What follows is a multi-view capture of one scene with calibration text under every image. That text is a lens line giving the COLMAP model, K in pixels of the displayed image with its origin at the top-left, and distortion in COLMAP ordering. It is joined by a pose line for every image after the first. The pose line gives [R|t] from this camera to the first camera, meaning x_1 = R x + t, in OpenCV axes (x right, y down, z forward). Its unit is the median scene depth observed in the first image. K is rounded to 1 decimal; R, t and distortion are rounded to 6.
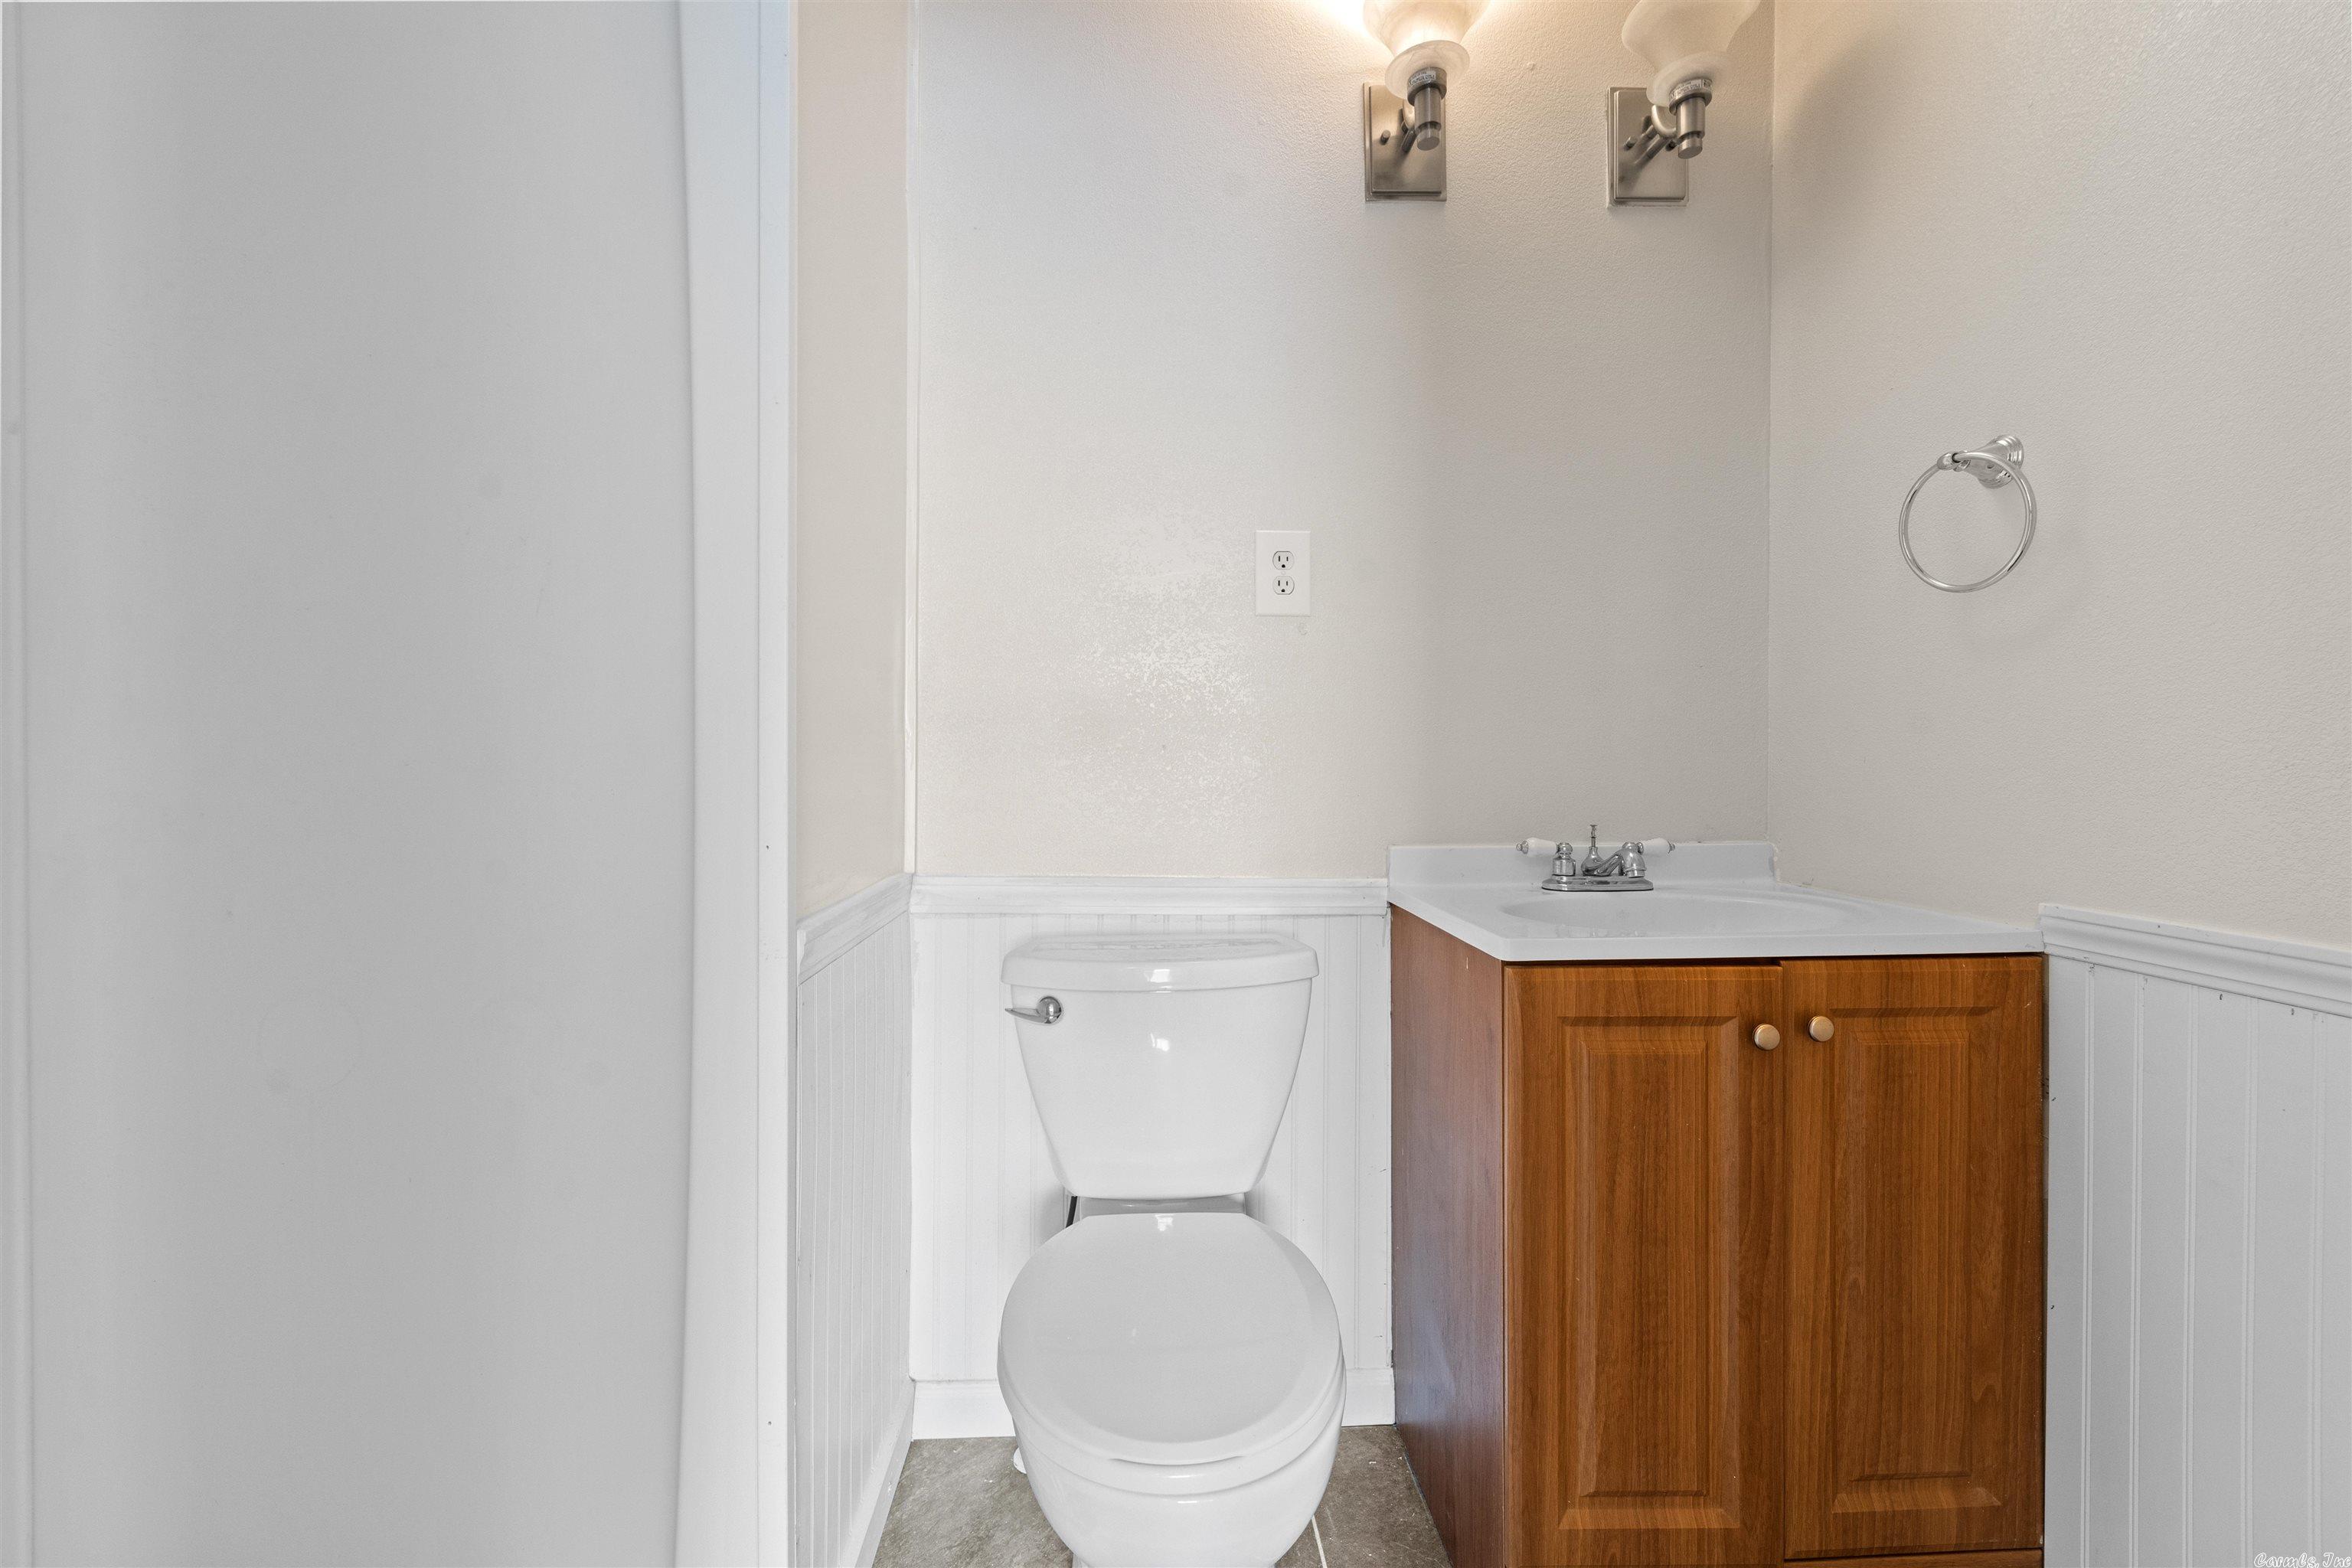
lens RADIAL K [[961.3, 0, 1172.8], [0, 961.3, 771.5], [0, 0, 1]] dist [0.008687, -0.003073]
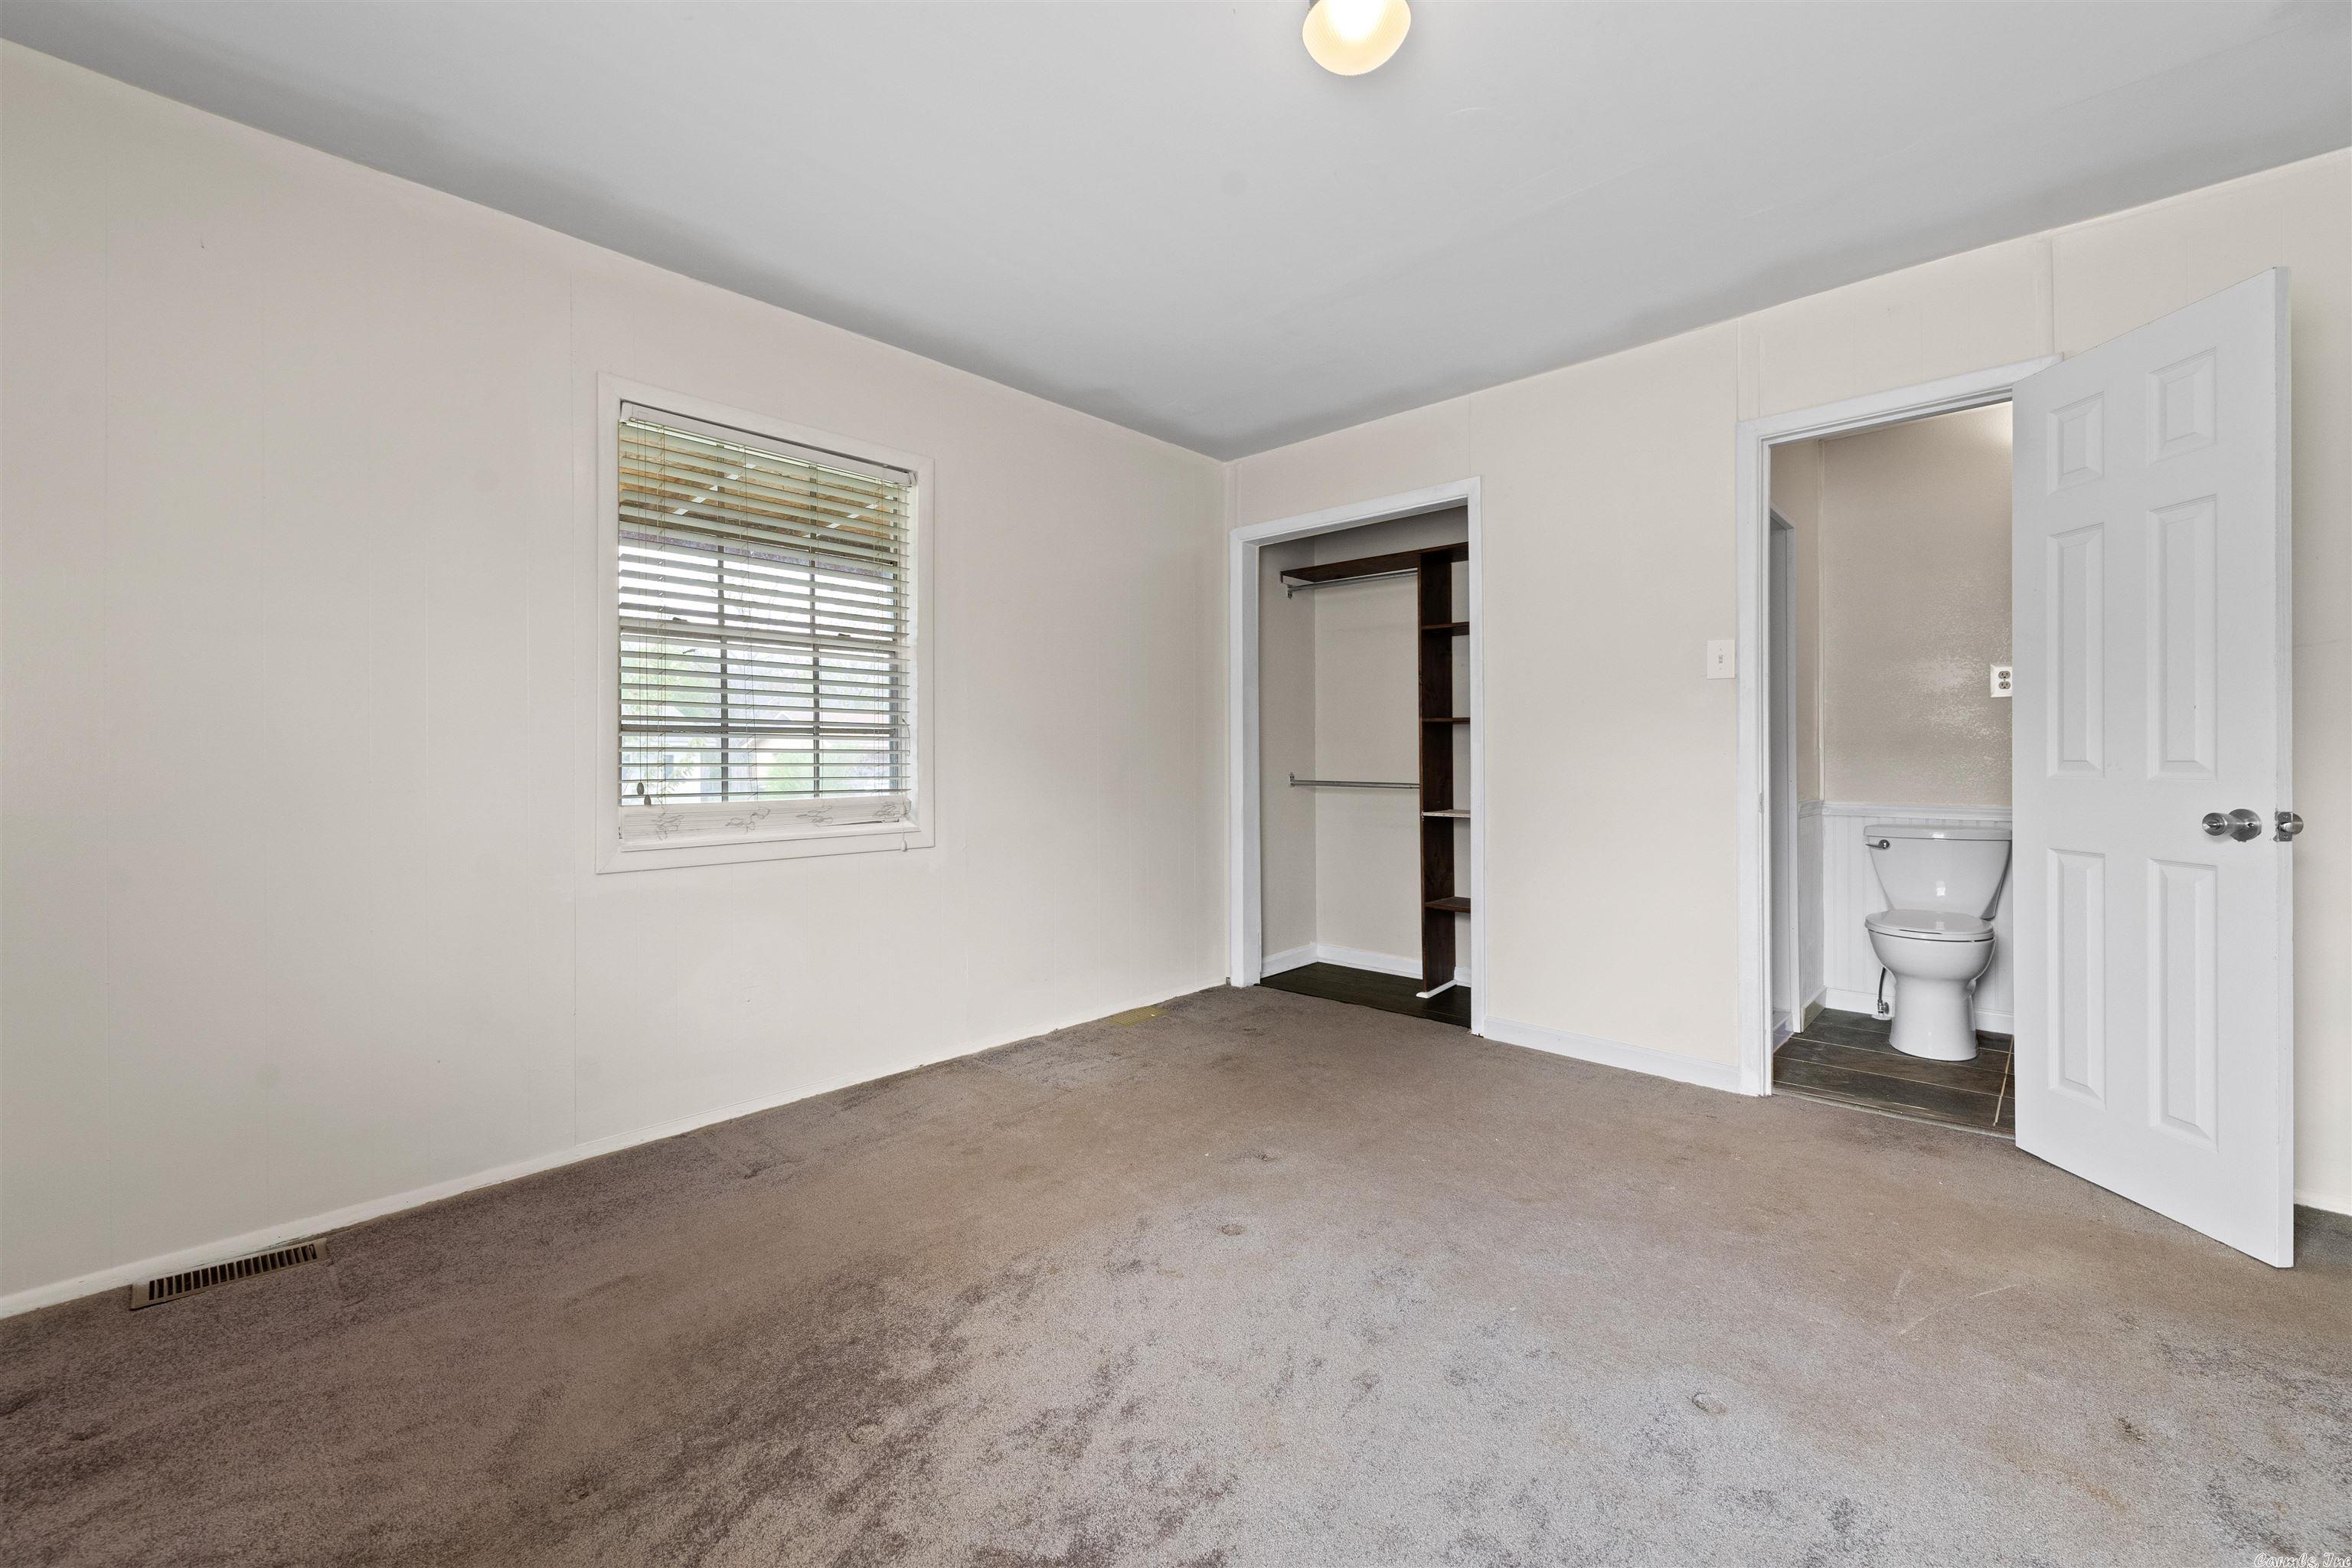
lens RADIAL K [[961.3, 0, 1151.2], [0, 961.3, 759.1], [0, 0, 1]] dist [0.008687, -0.003073]
pose [[0.701286, -0.007586, -0.712839, 0.344813], [0.003043, 0.999966, -0.007648, 0.004531], [0.712873, 0.003194, 0.701286, -2.265459]]
